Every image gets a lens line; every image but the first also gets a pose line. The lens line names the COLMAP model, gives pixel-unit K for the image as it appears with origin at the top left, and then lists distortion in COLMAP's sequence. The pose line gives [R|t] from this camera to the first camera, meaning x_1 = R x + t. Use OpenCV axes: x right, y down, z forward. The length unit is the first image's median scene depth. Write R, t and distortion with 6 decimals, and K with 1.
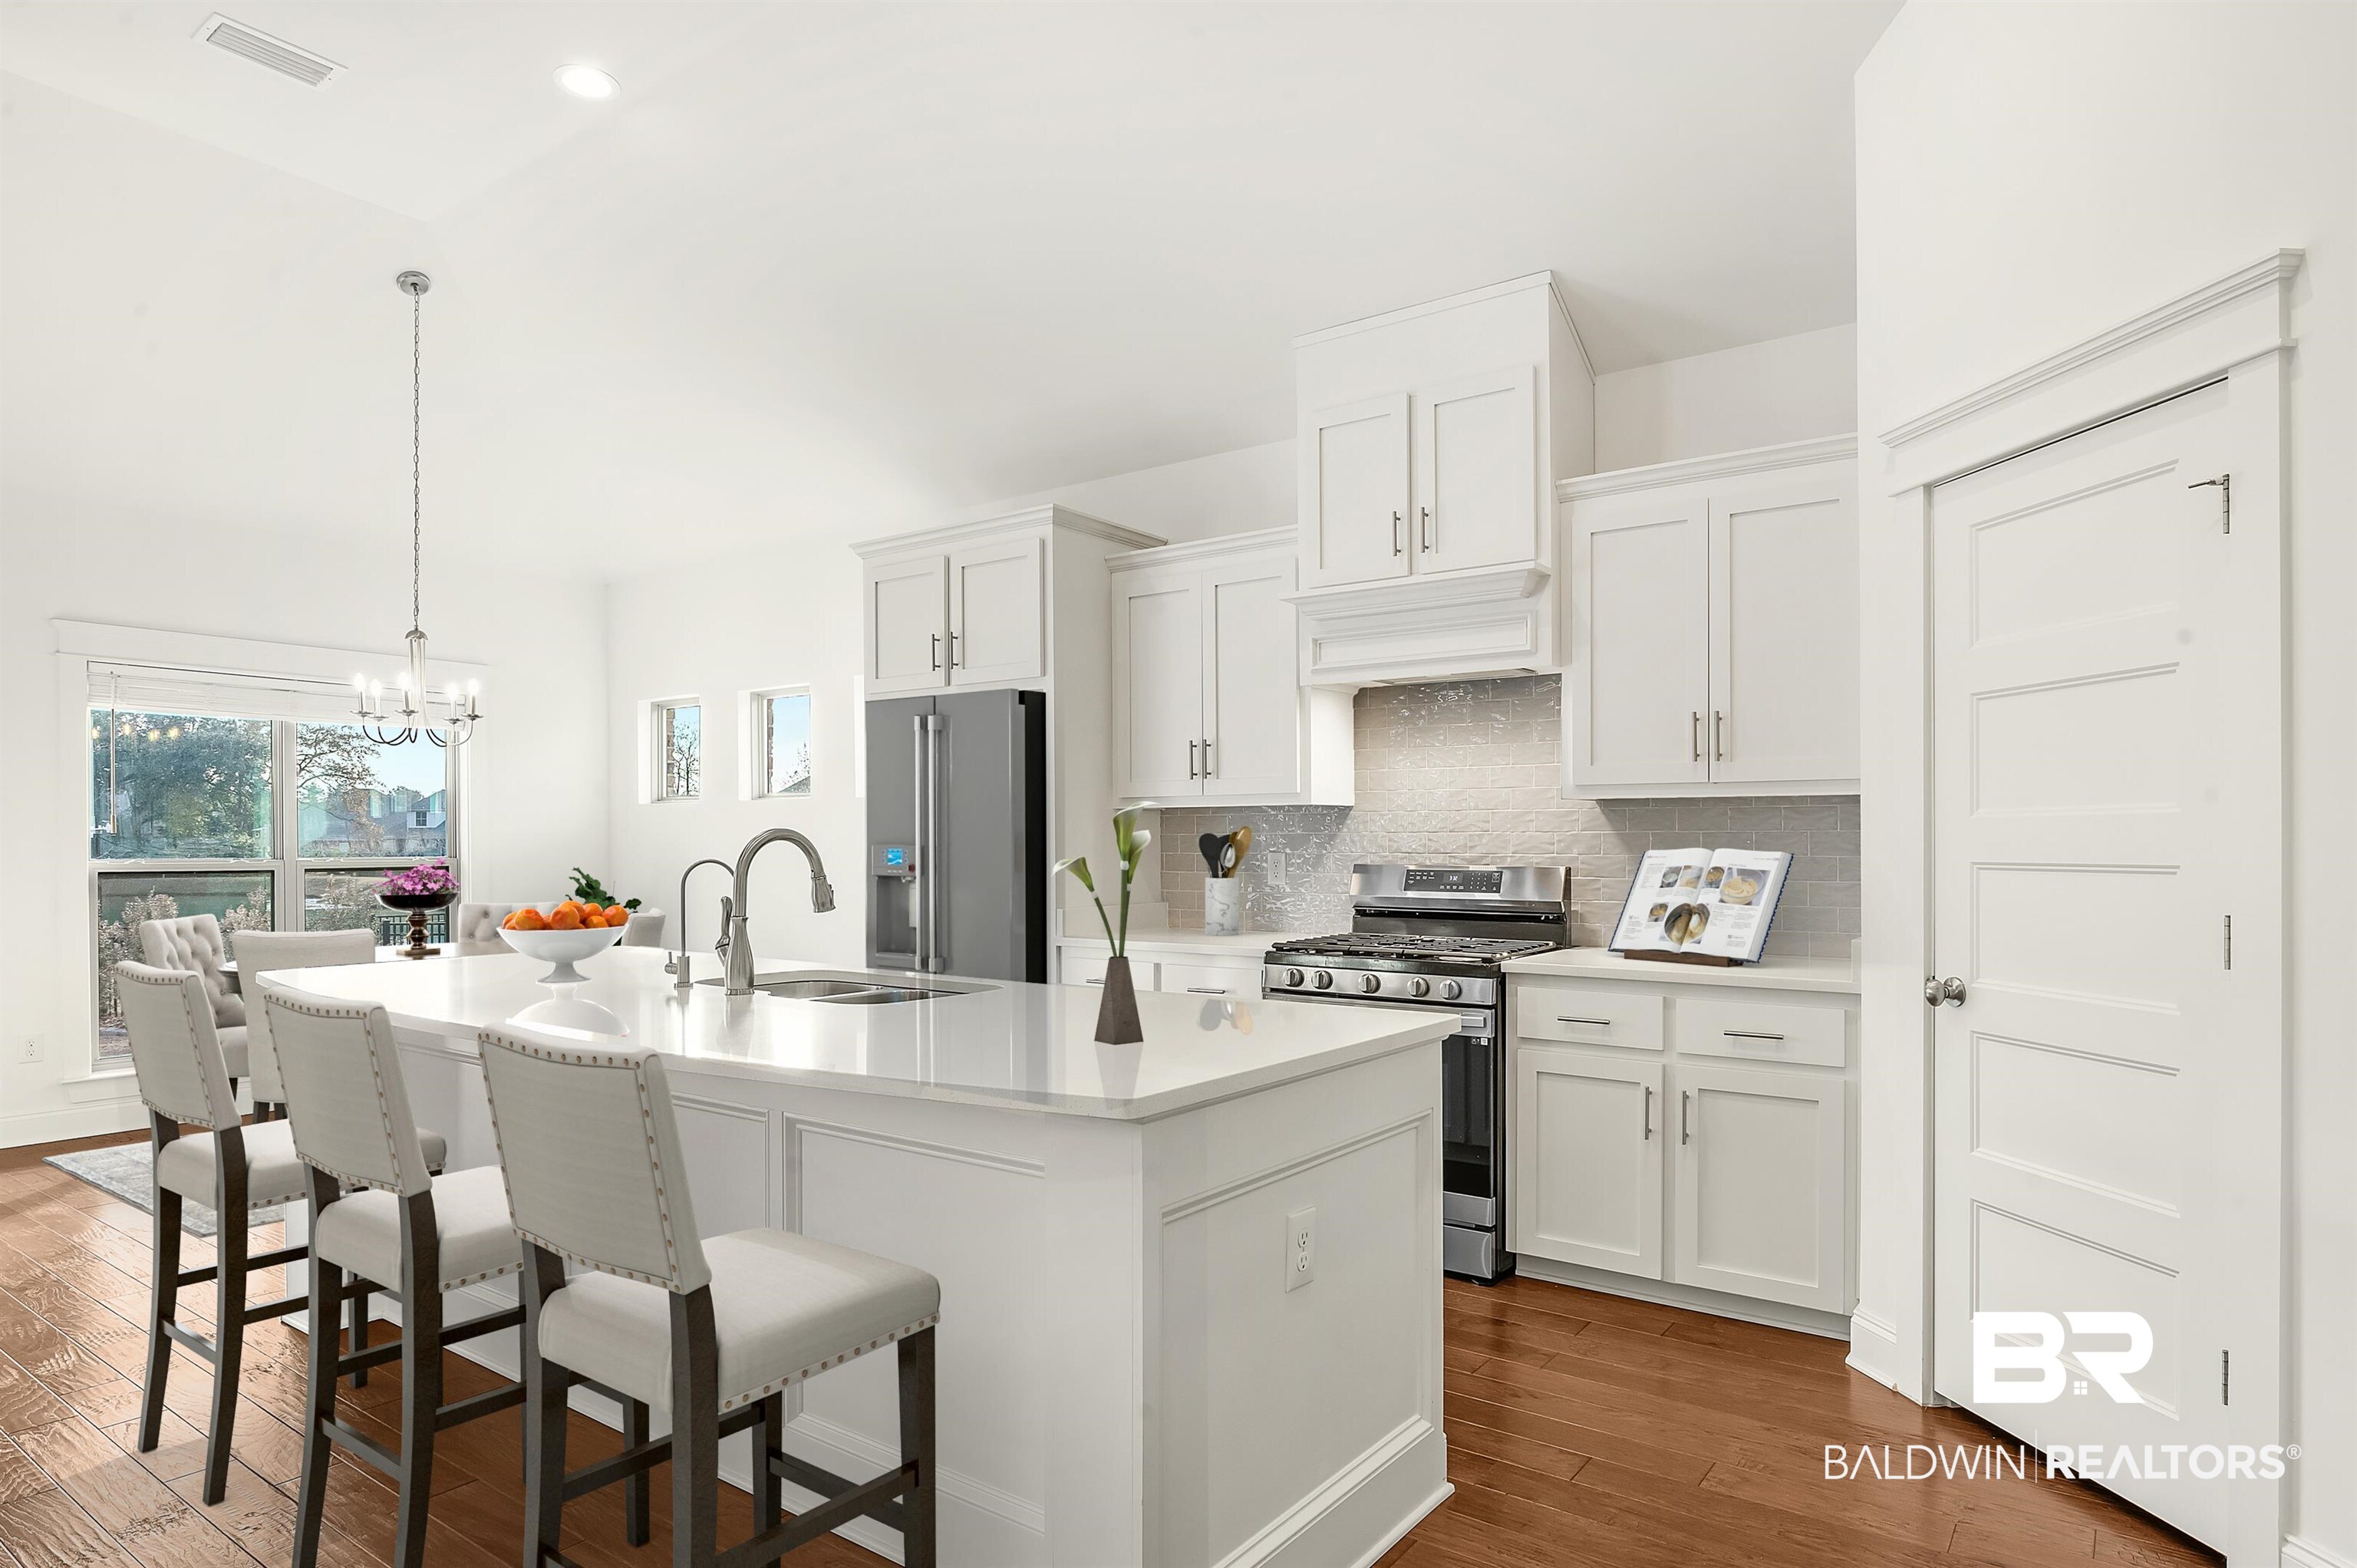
lens RADIAL K [[1307.8, 0, 1189.1], [0, 1307.8, 843.0], [0, 0, 1]] dist [-0.002276, -0.002202]
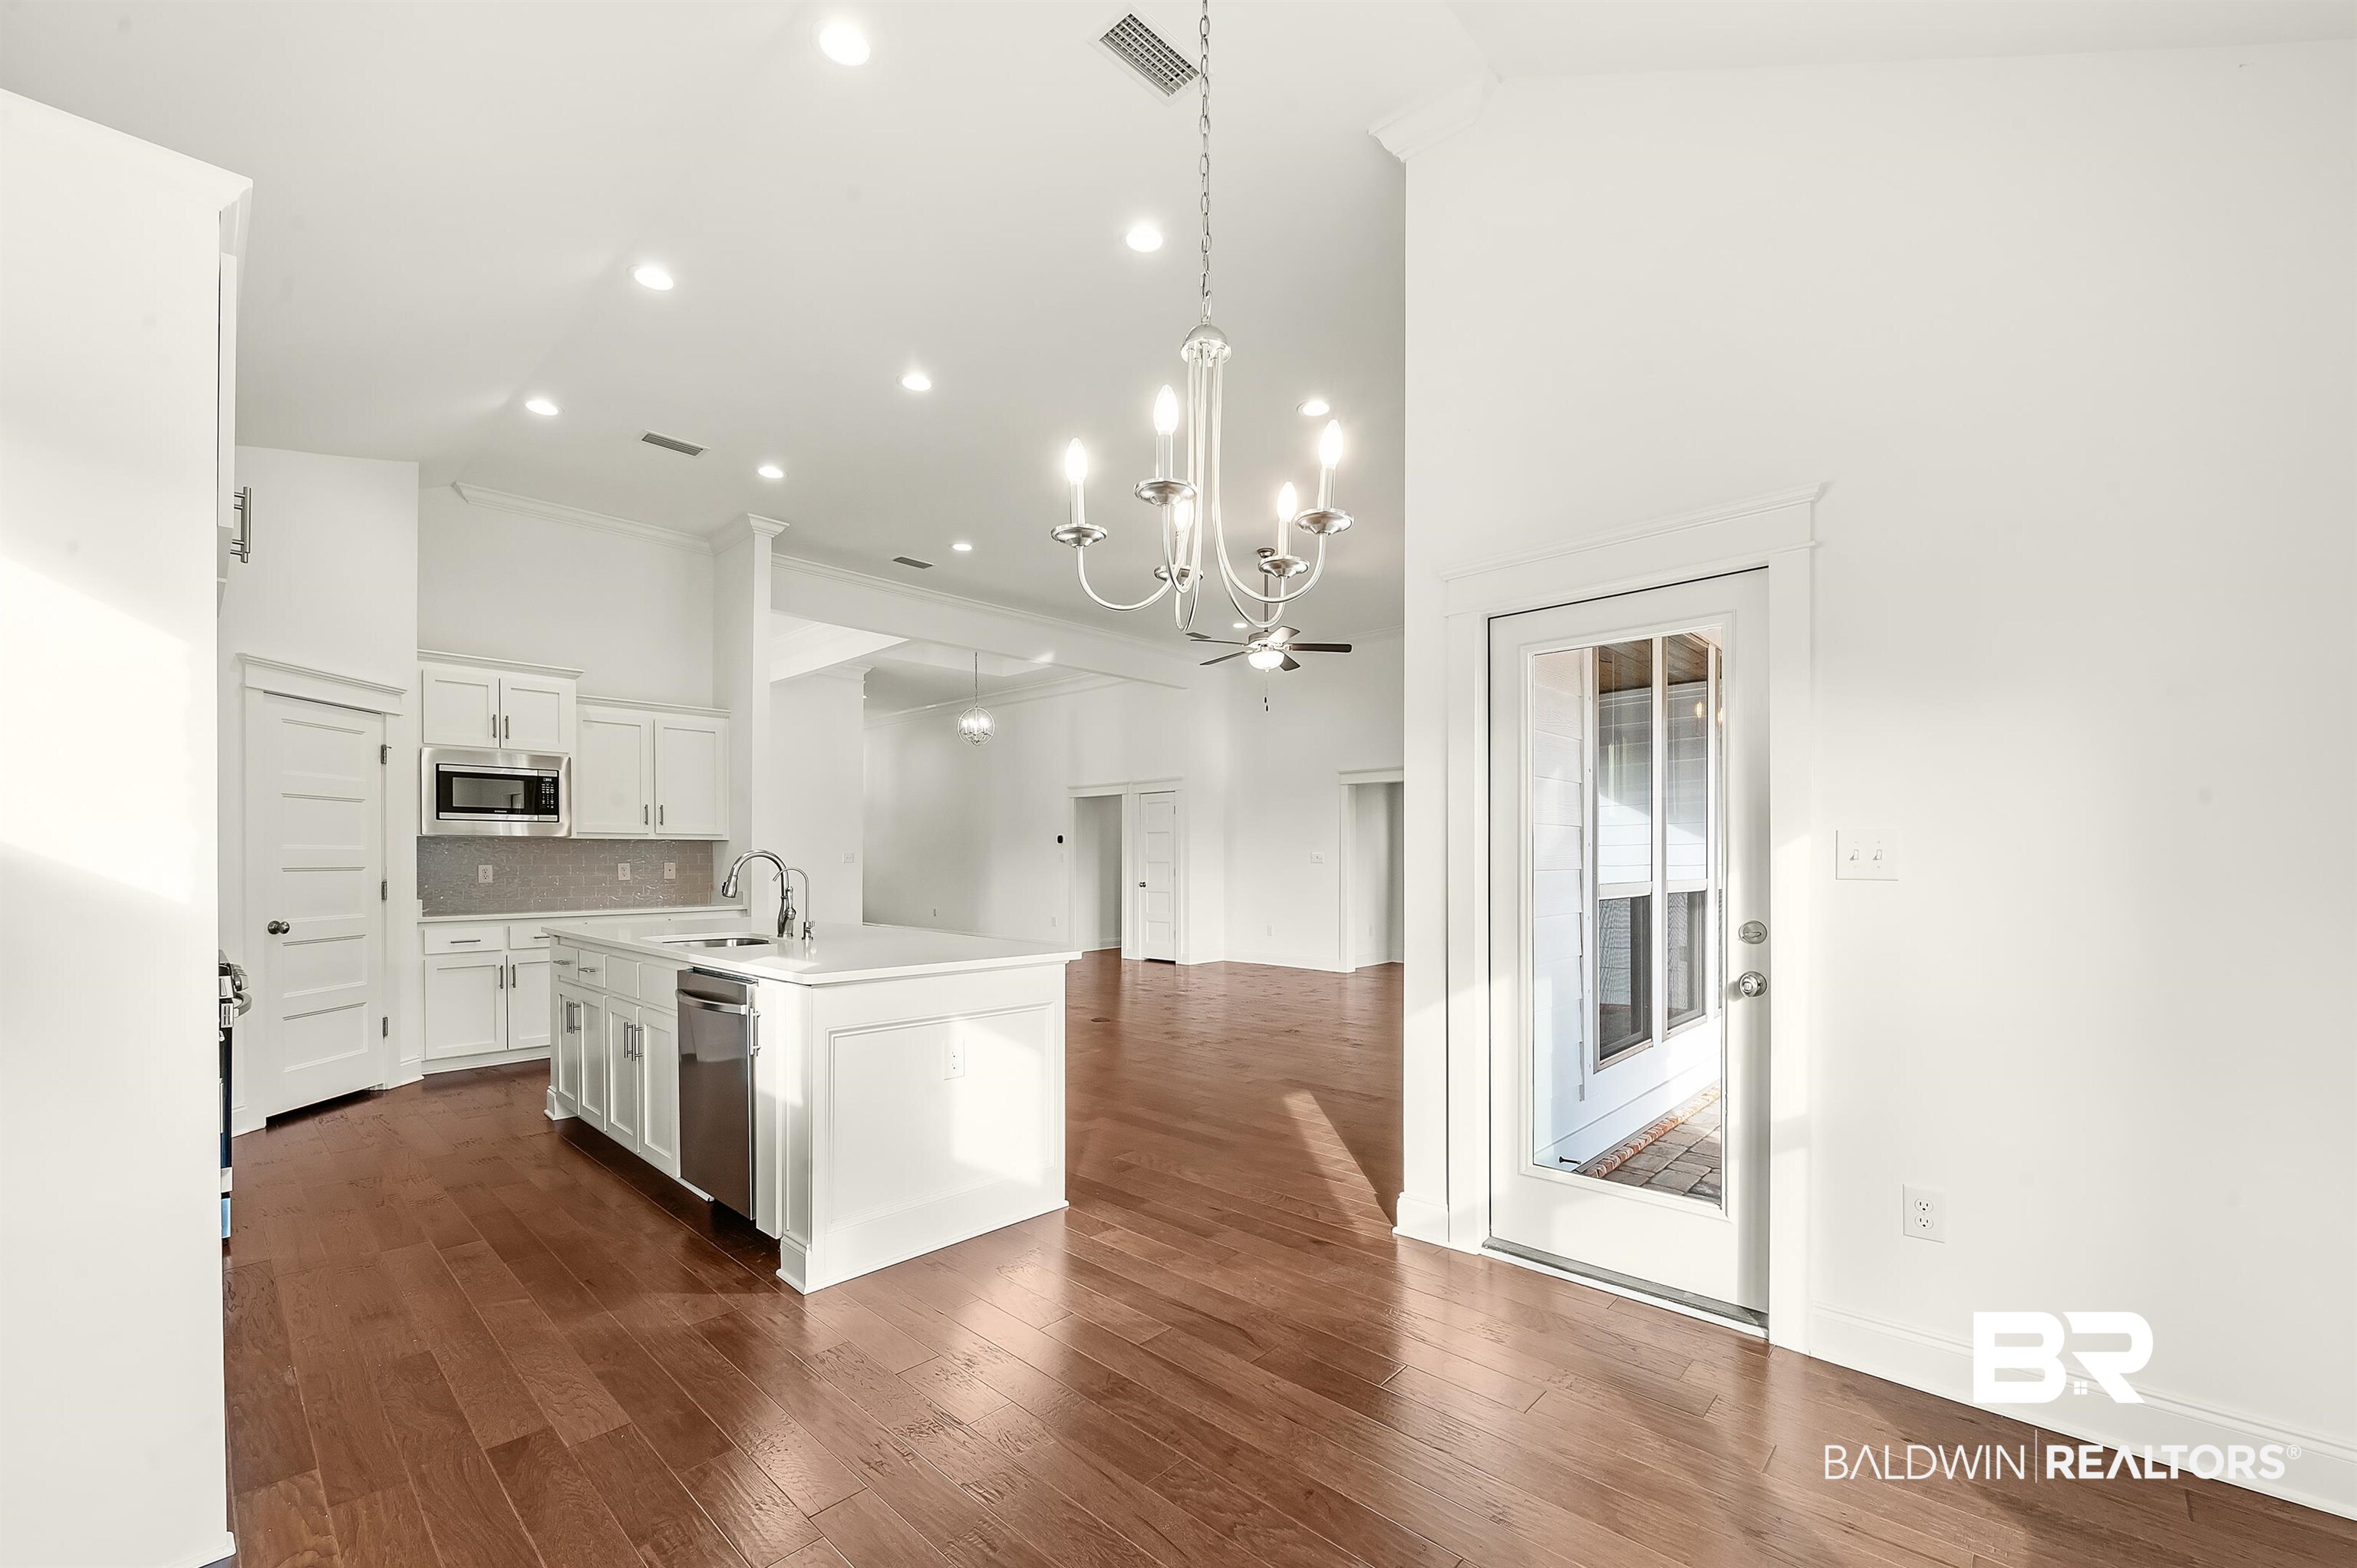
lens RADIAL K [[958.3, 0, 1209.1], [0, 958.3, 865.4], [0, 0, 1]] dist [-0.015579, -0.000184]
pose [[-0.993176, 0.002081, 0.116606, -0.809832], [0.002854, 0.999975, 0.006462, 0.003090], [-0.116590, 0.006750, -0.993157, 1.661800]]
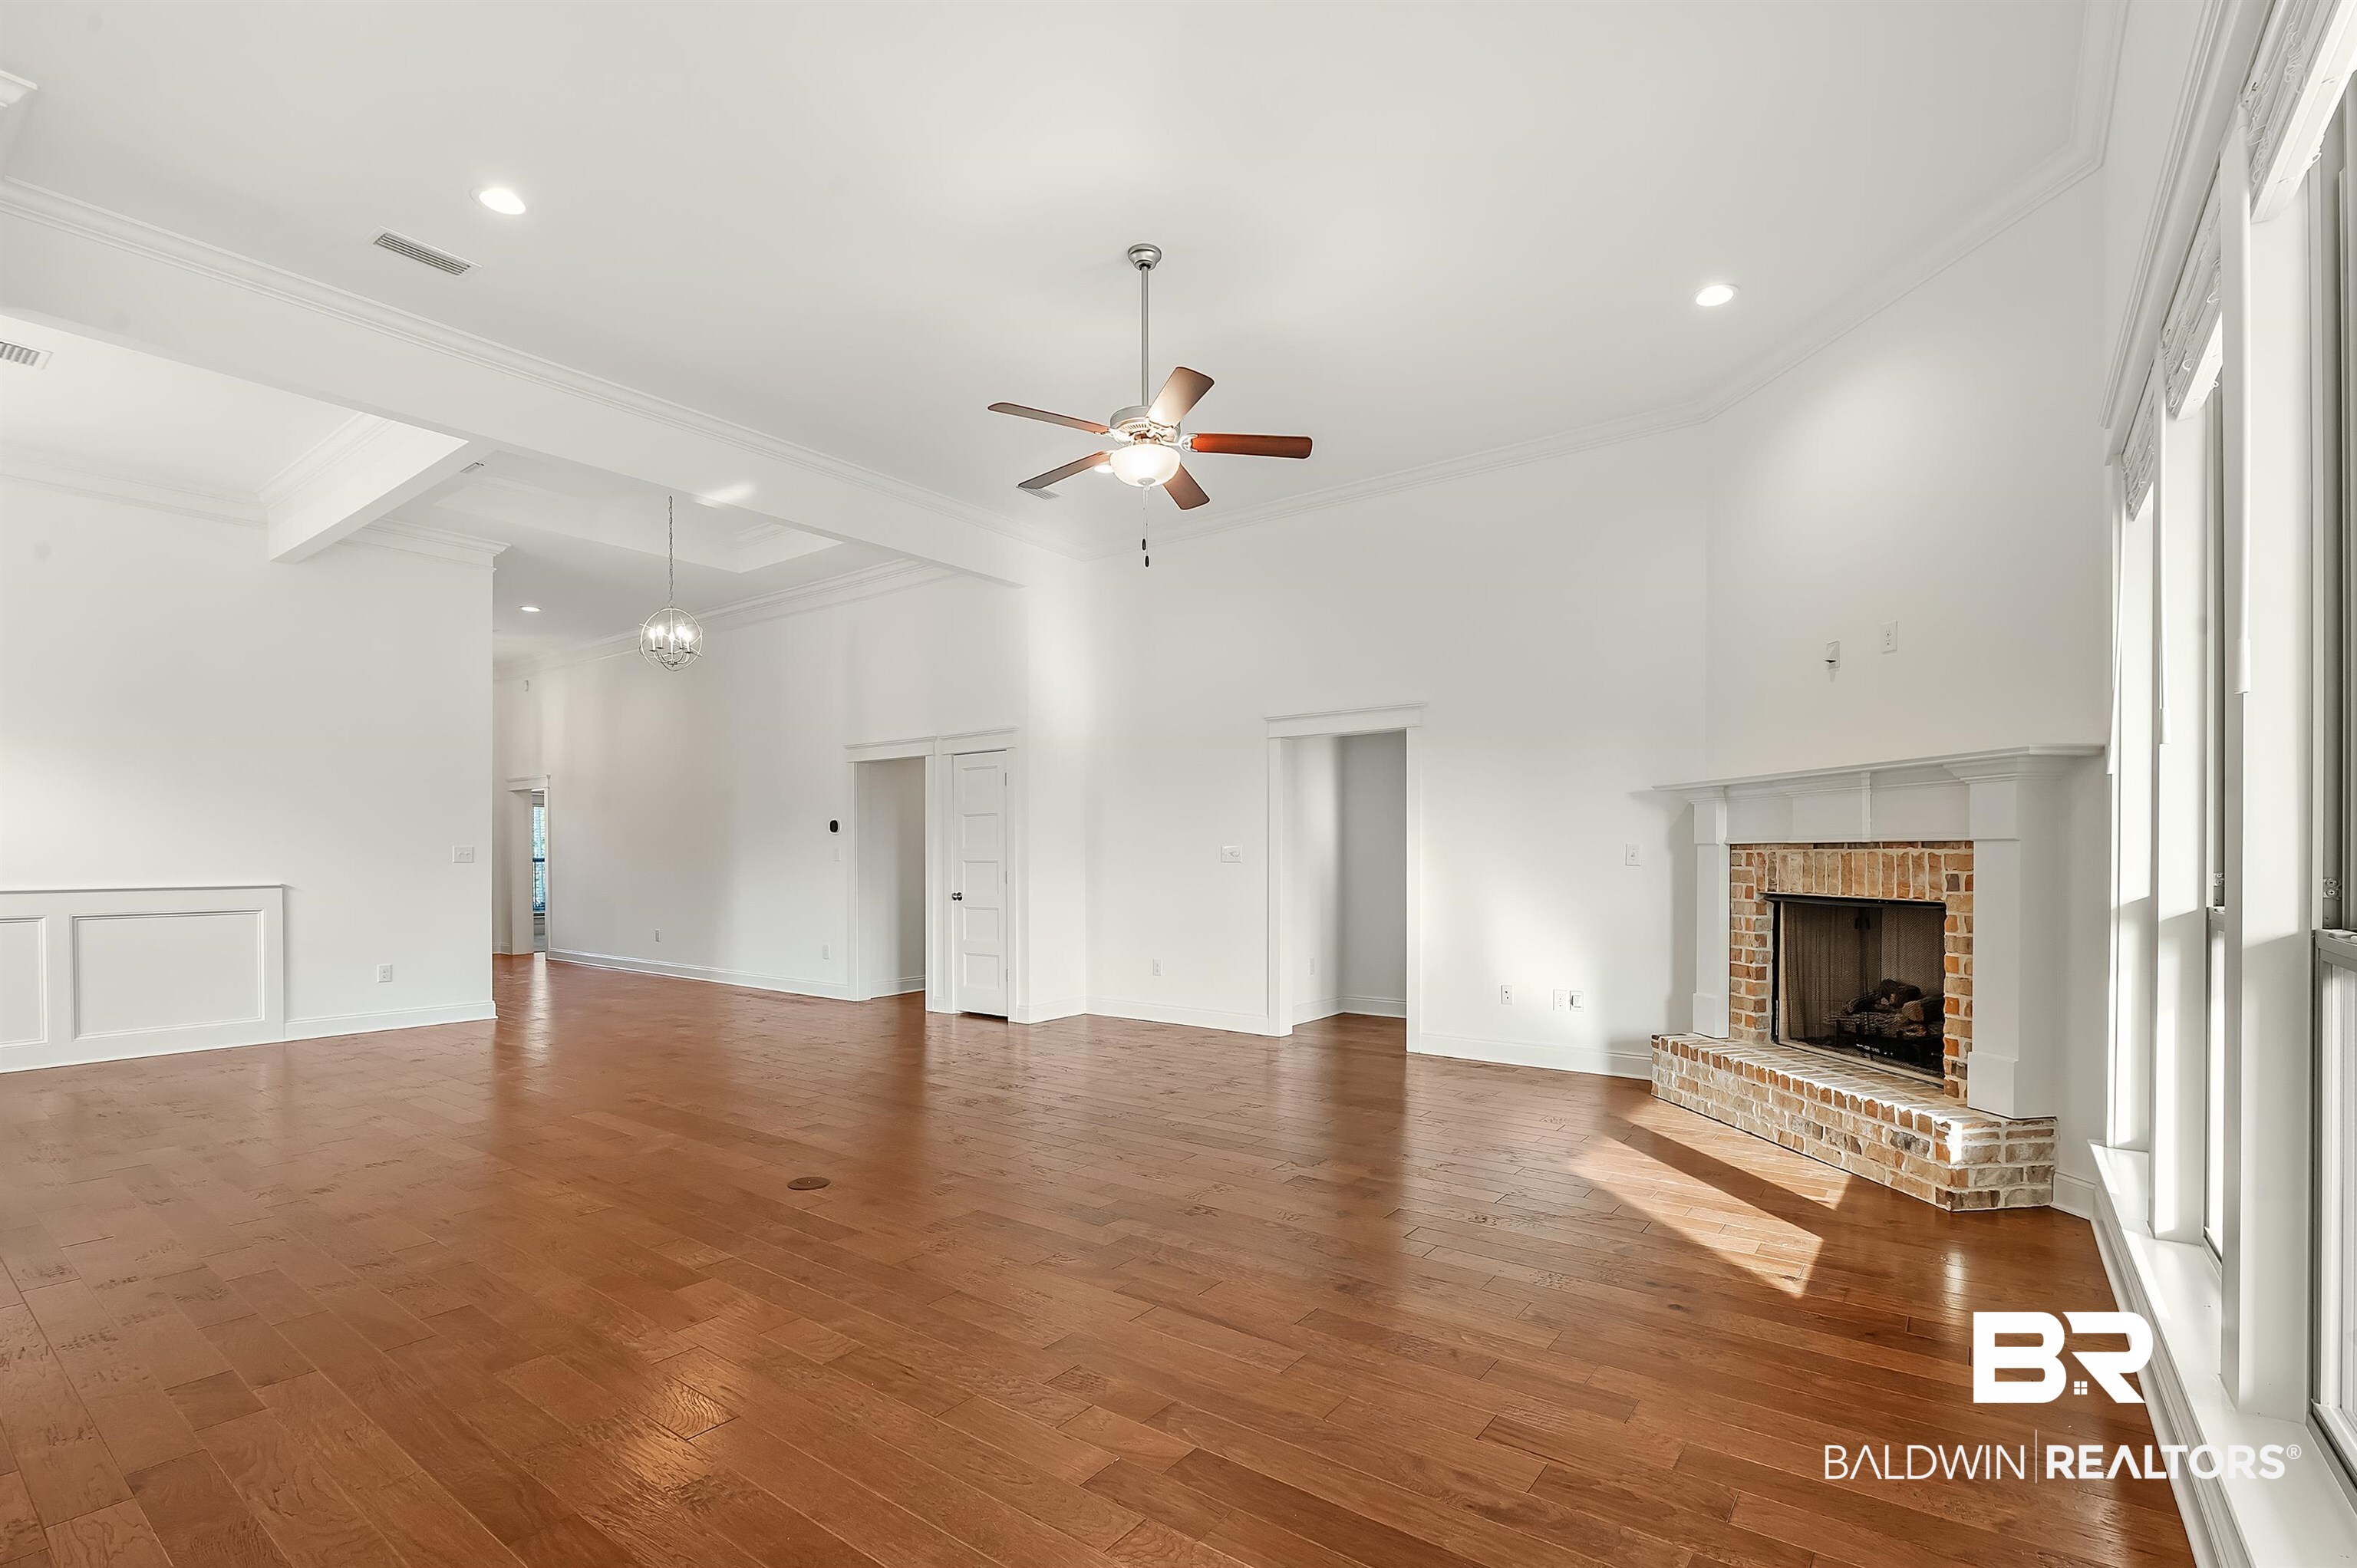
lens RADIAL K [[1051.7, 0, 1177.5], [0, 1051.7, 868.4], [0, 0, 1]] dist [-0.012310, 0.000243]
pose [[-0.999670, 0.003499, 0.025466, -0.753345], [0.003795, 0.999925, 0.011604, 0.002885], [-0.025423, 0.011697, -0.999608, 0.870772]]
